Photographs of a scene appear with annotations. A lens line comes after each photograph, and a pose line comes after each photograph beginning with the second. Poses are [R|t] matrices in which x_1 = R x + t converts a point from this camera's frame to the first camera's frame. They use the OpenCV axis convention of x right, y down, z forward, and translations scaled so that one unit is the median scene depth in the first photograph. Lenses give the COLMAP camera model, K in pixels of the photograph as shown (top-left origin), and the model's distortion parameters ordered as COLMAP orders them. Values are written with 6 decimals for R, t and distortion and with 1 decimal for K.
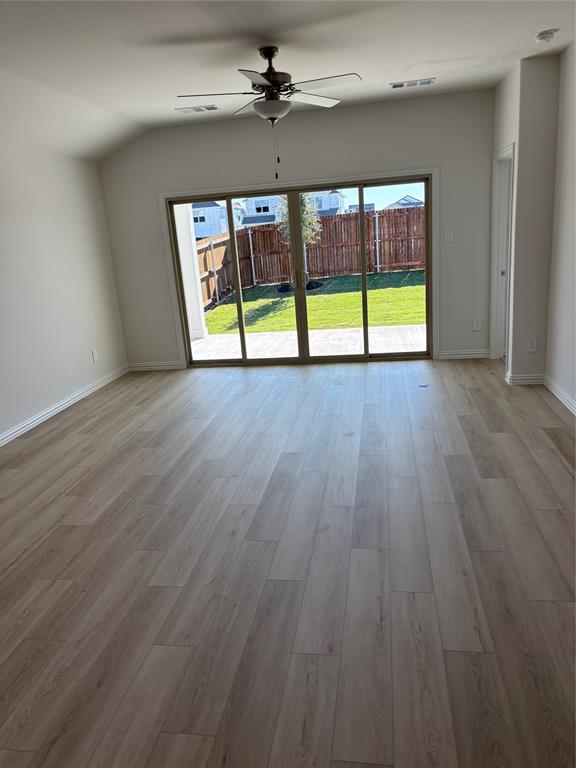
lens RADIAL K [[565.9, 0, 288.0], [0, 565.9, 384.0], [0, 0, 1]] dist [0.098339, -0.000836]
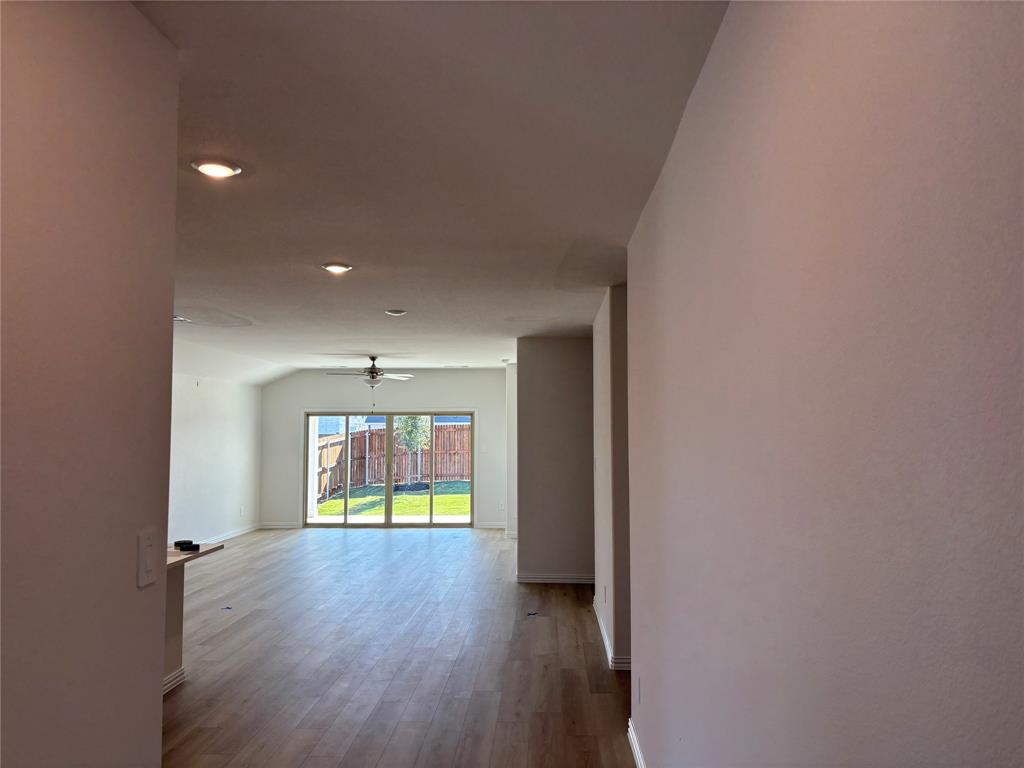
lens RADIAL K [[754.6, 0, 512.0], [0, 754.6, 384.0], [0, 0, 1]] dist [0.098339, -0.000836]
pose [[0.991082, 0.080303, 0.106340, 0.062052], [-0.041336, 0.943925, -0.327561, 0.137414], [-0.126682, 0.320244, 0.938827, -0.556002]]
